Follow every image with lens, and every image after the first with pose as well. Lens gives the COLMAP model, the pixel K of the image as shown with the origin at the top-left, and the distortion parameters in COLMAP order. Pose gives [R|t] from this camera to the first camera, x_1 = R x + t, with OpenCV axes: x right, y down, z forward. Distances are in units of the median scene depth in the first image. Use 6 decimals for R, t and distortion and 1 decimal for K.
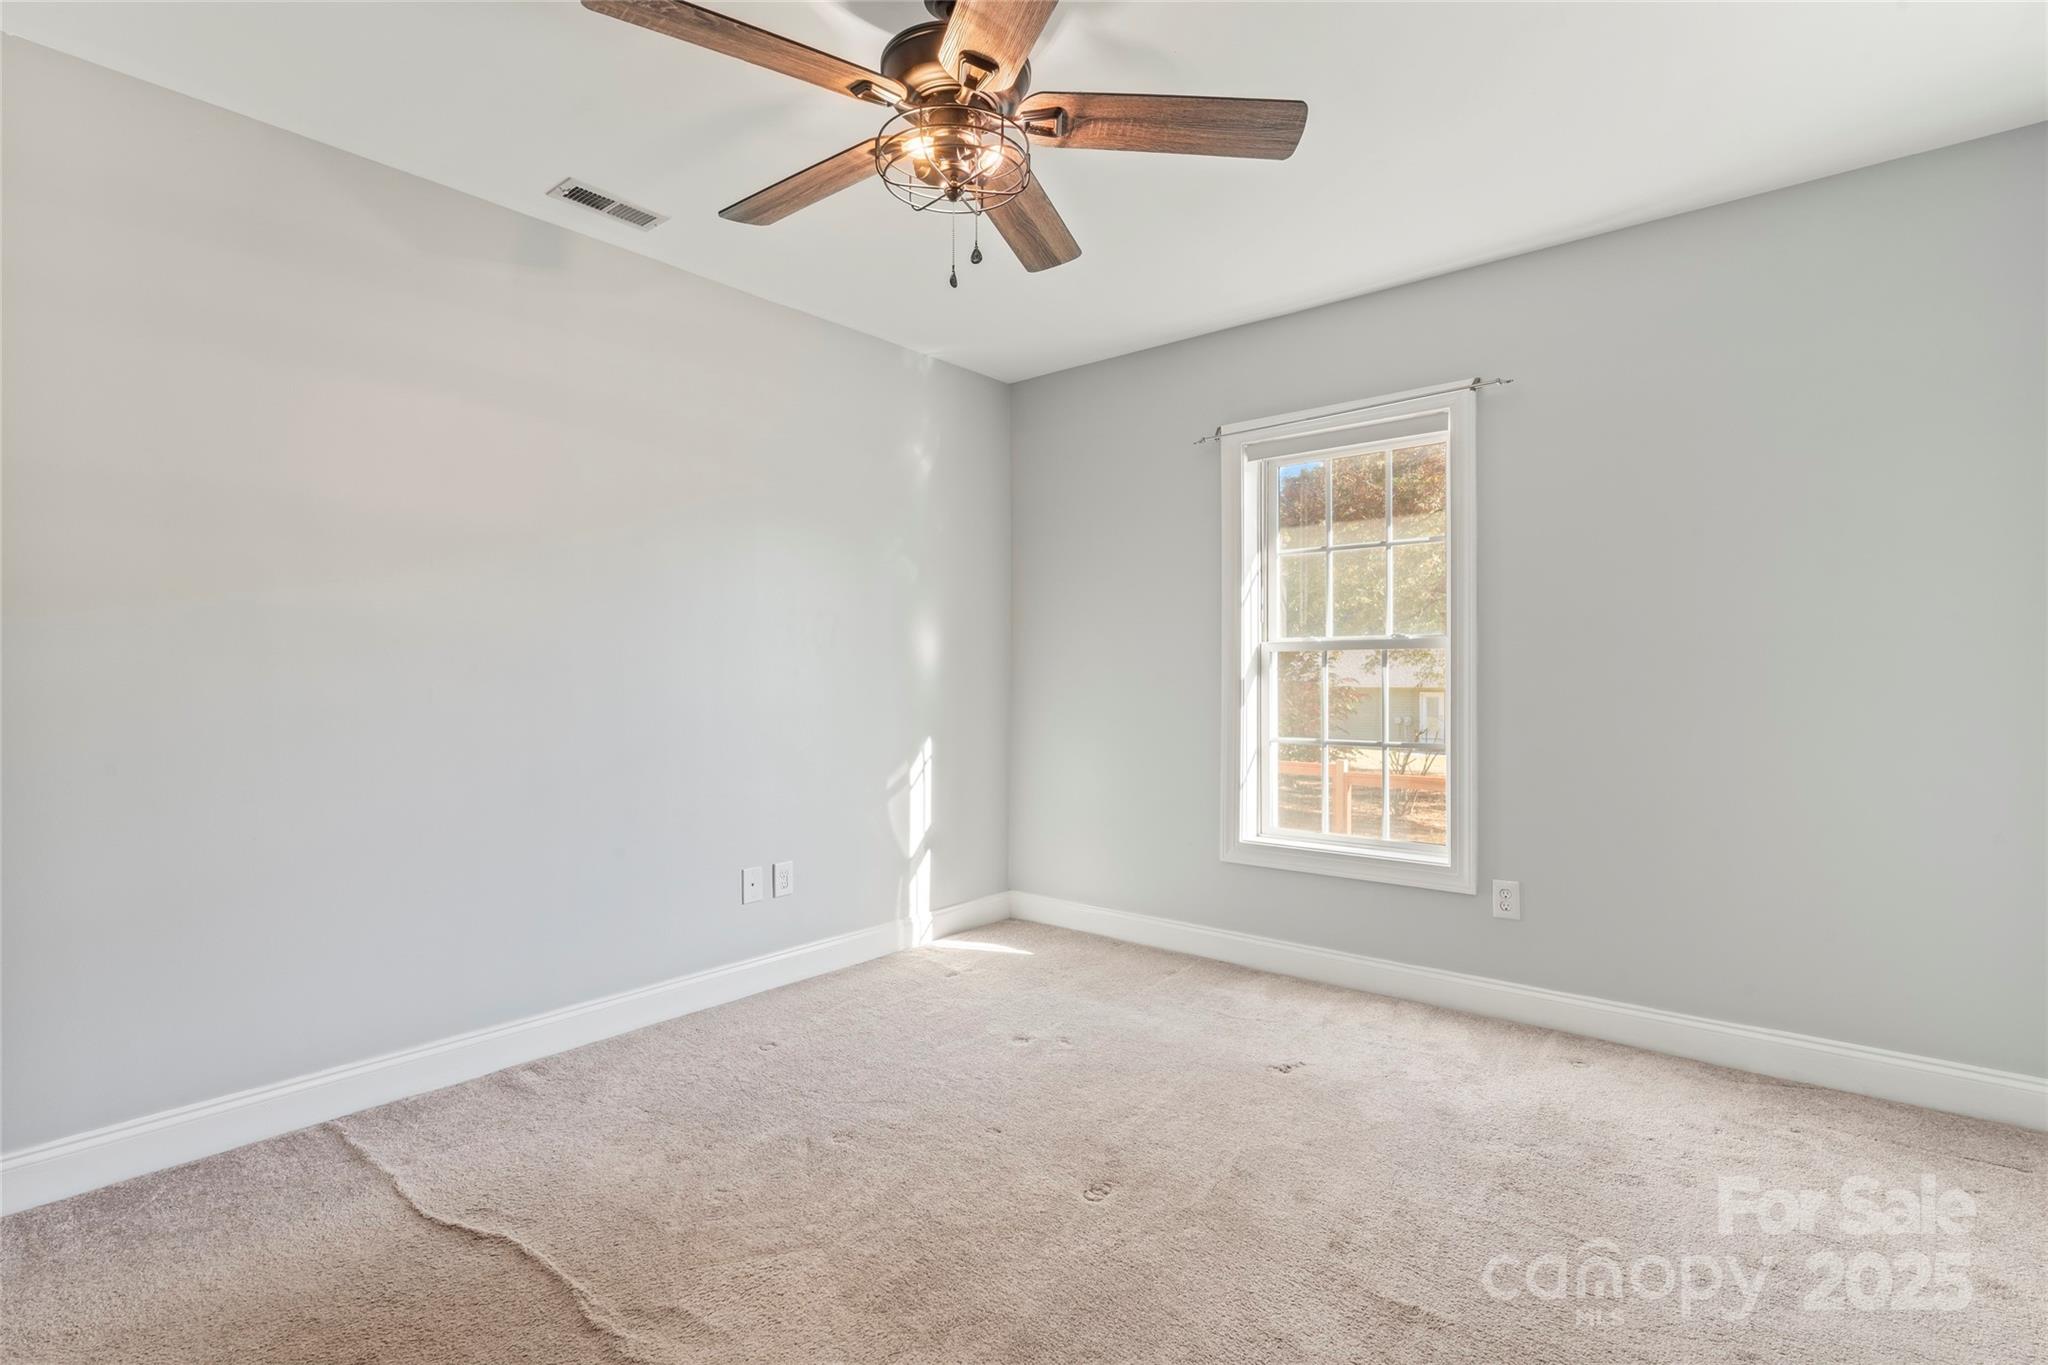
lens RADIAL K [[969.3, 0, 1013.0], [0, 969.3, 681.2], [0, 0, 1]] dist [-0.000521, 0.000372]
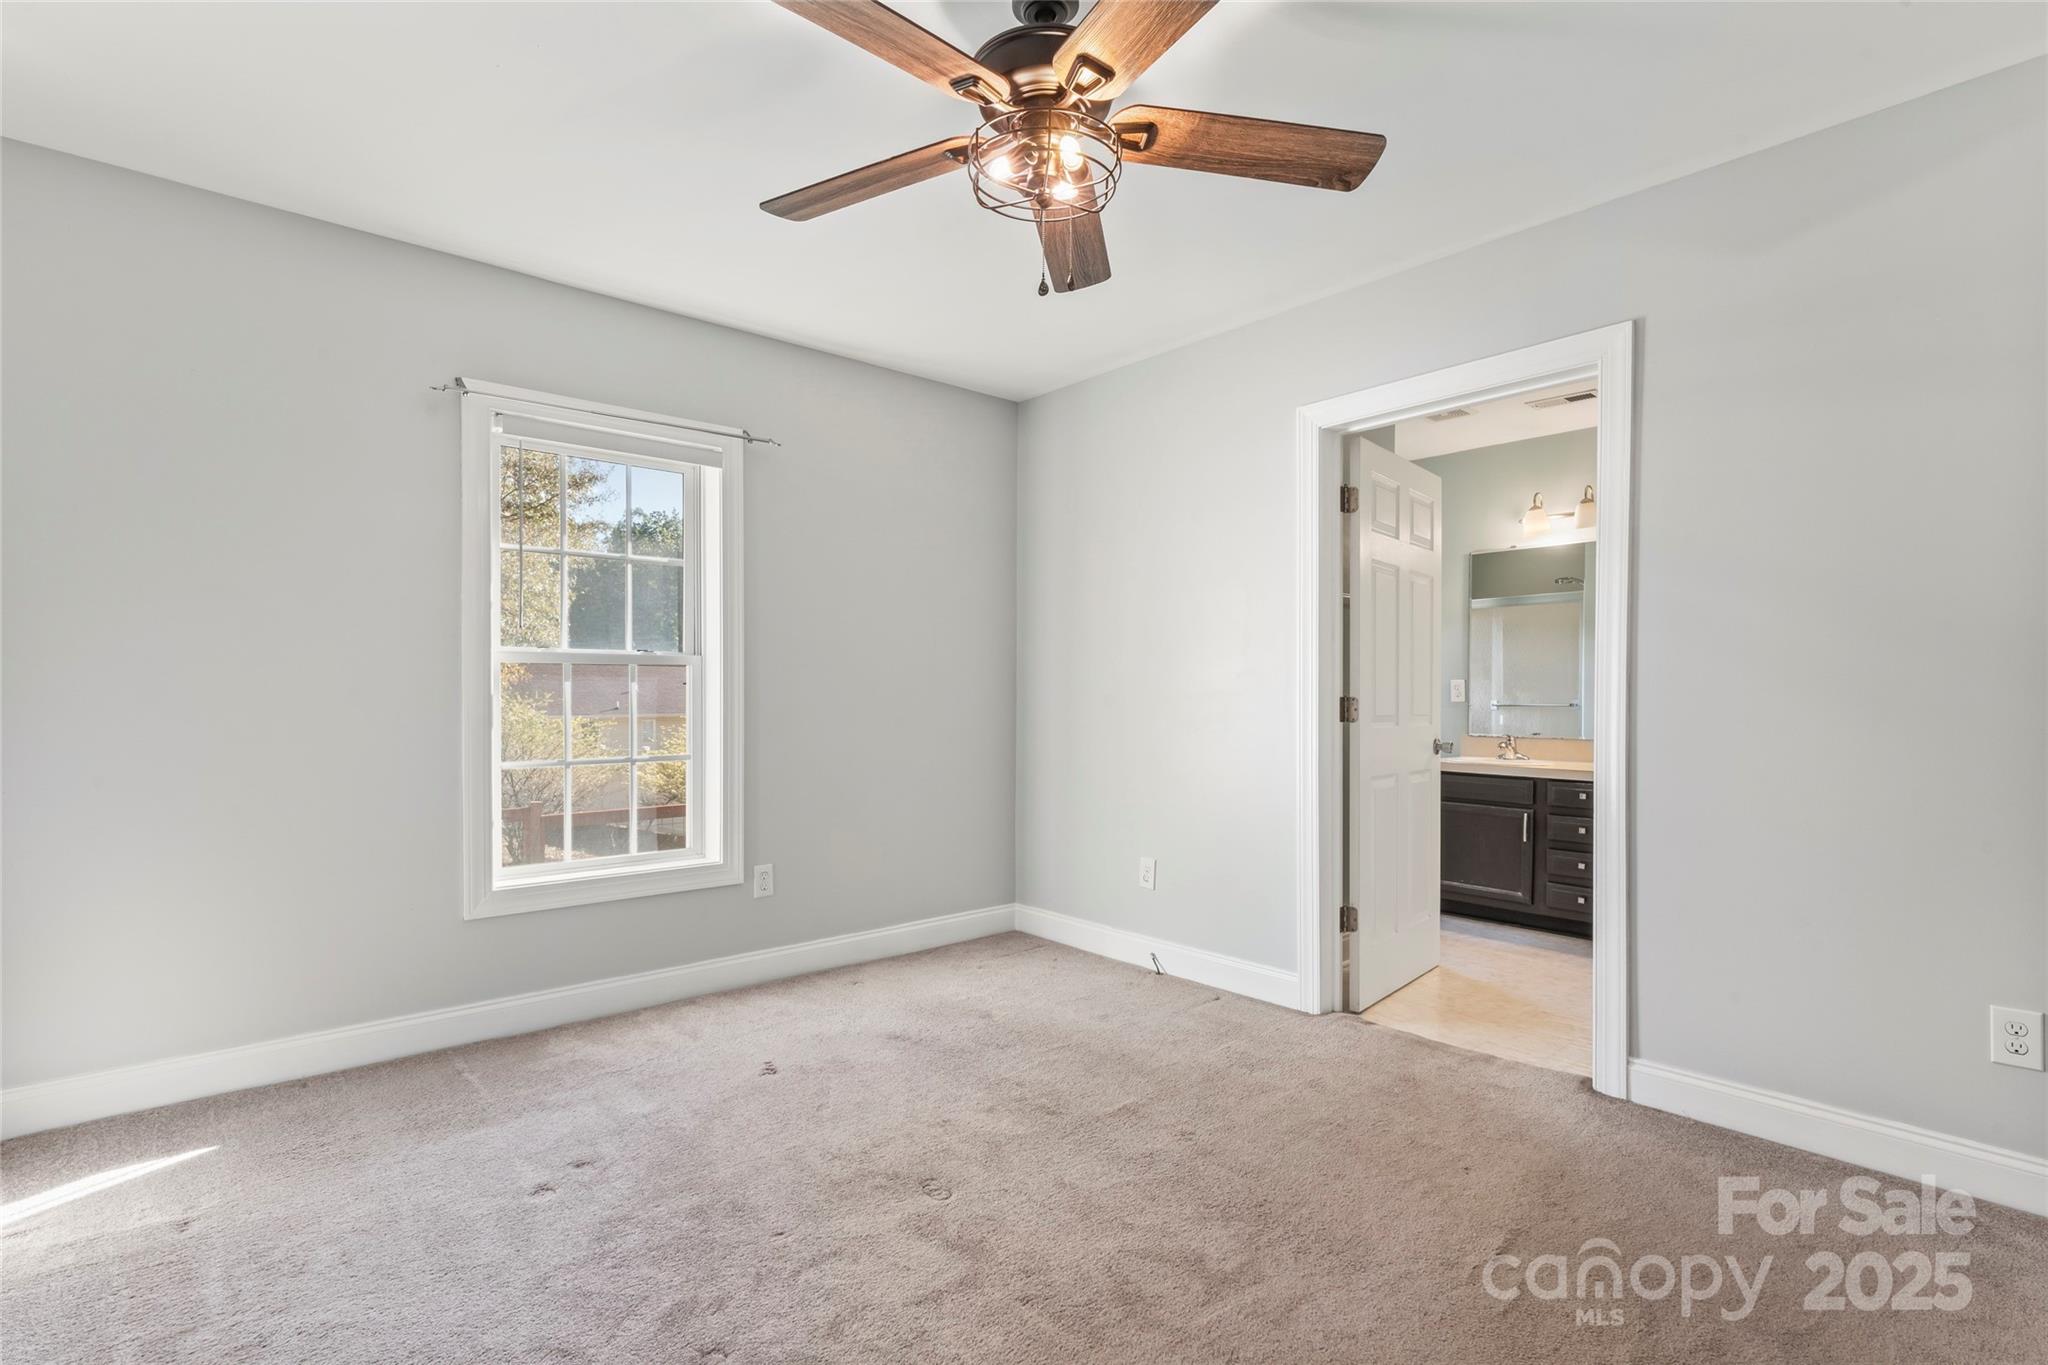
lens RADIAL K [[966.7, 0, 1016.2], [0, 966.7, 708.5], [0, 0, 1]] dist [0.001123, 0.000390]
pose [[0.162748, -0.011127, 0.986605, -0.588296], [0.001653, 0.999938, 0.011005, 0.002211], [-0.986666, -0.000160, 0.162756, 0.489406]]
